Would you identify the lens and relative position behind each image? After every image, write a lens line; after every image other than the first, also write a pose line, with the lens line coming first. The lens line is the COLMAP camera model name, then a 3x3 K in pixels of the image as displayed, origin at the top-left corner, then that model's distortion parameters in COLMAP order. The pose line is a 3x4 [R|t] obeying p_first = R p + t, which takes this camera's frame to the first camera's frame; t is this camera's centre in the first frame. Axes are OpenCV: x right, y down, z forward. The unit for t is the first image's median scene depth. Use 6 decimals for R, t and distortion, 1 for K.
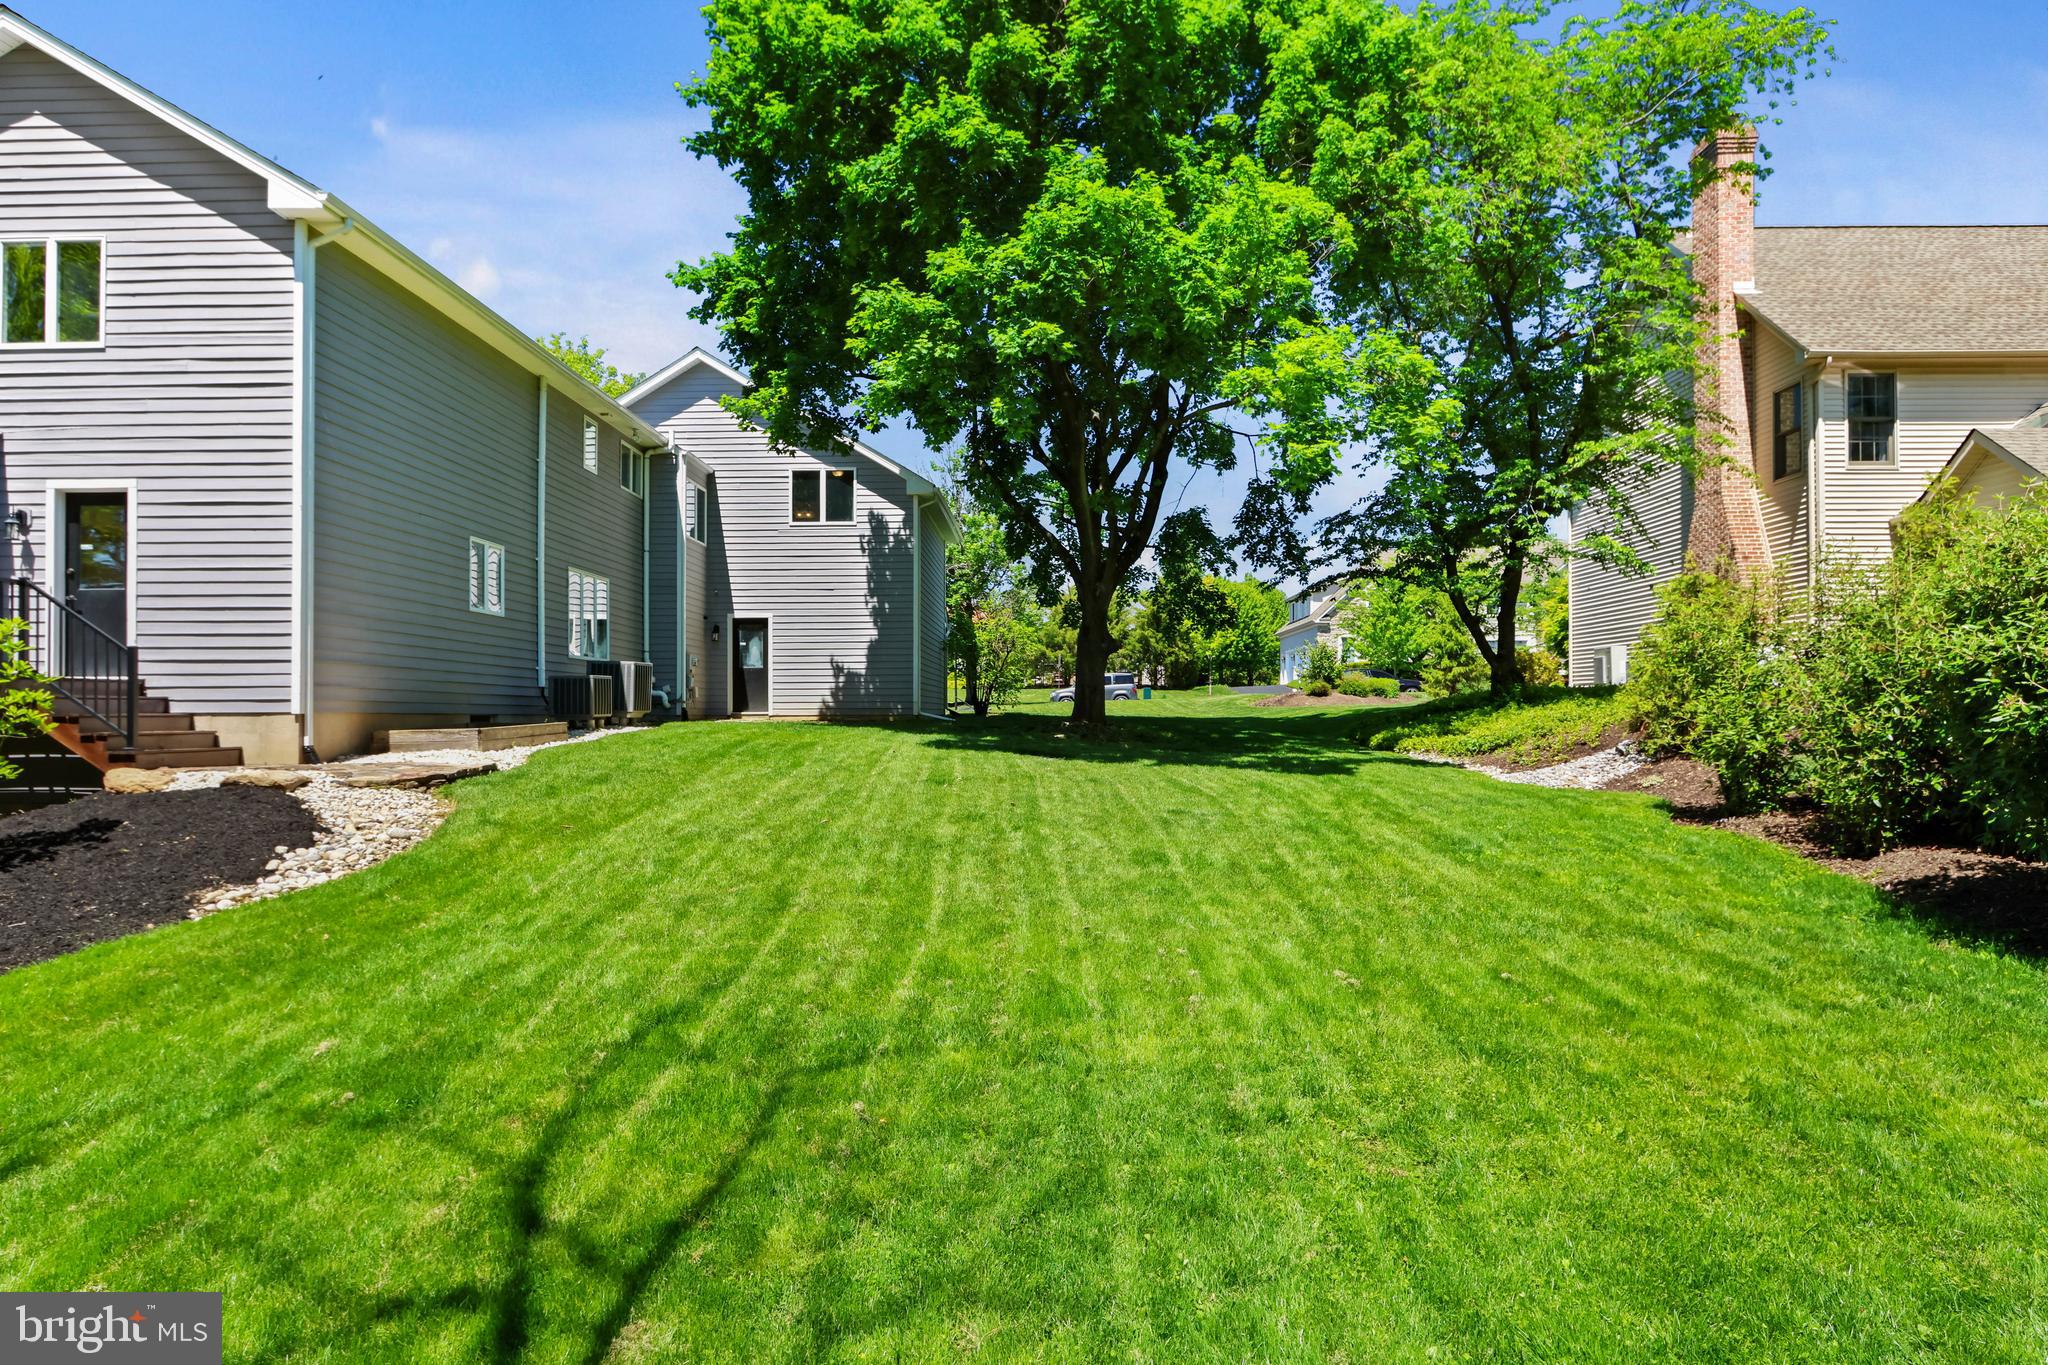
lens RADIAL K [[1230.6, 0, 1026.0], [0, 1230.6, 686.3], [0, 0, 1]] dist [0.003441, 0.008796]
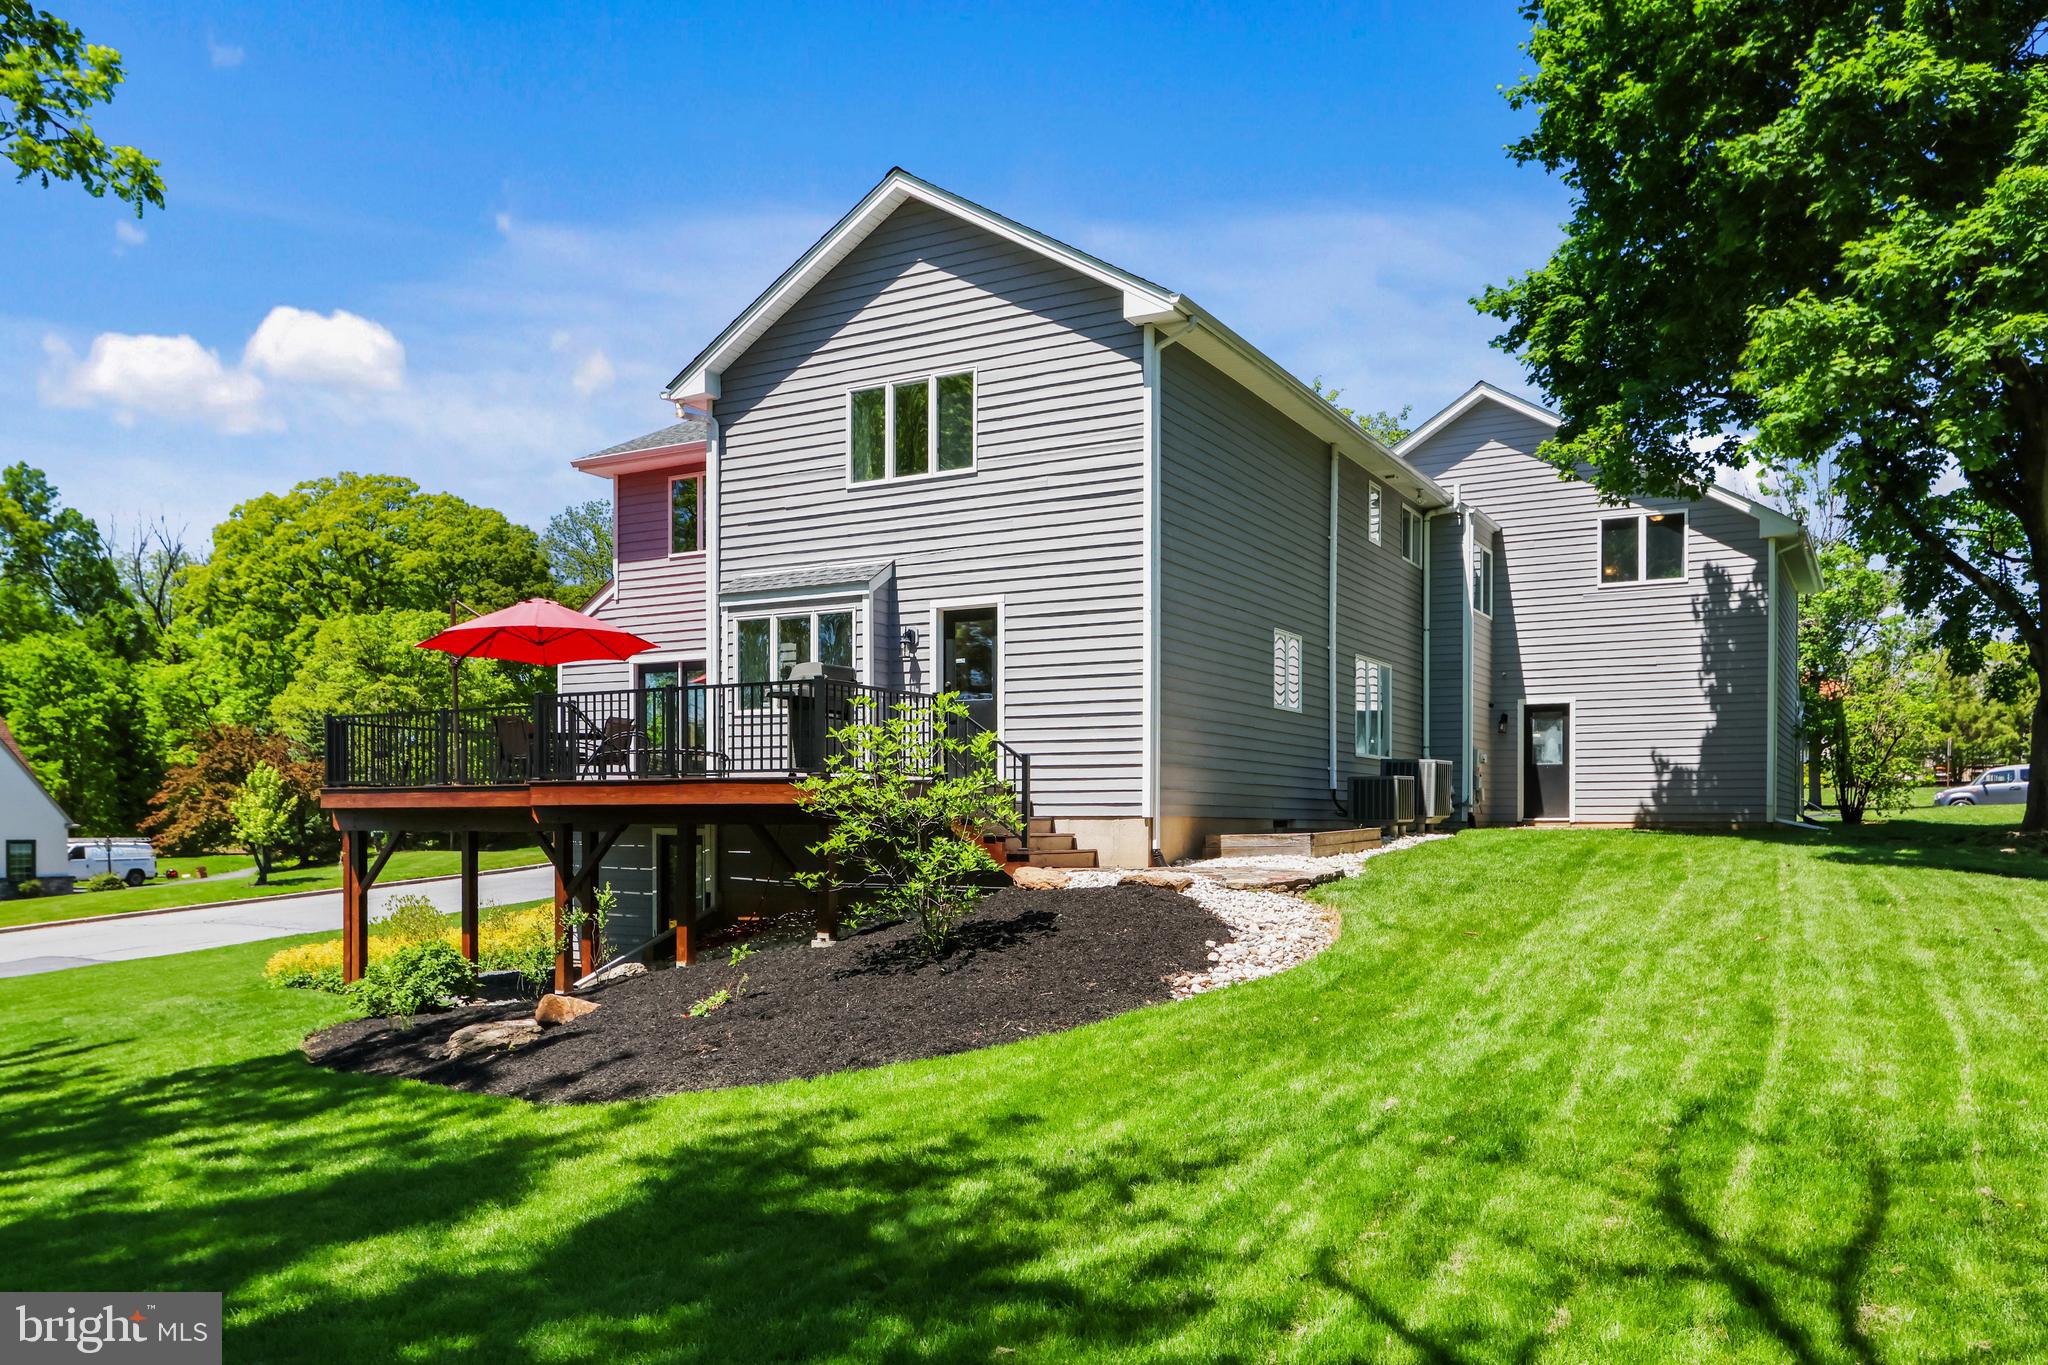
lens RADIAL K [[1559.2, 0, 1021.0], [0, 1559.2, 849.8], [0, 0, 1]] dist [-0.001741, 0.009523]
pose [[0.881150, 0.013268, -0.472650, -0.069034], [0.006182, 0.999197, 0.039575, -0.002187], [0.472796, -0.037793, 0.880361, -0.163435]]
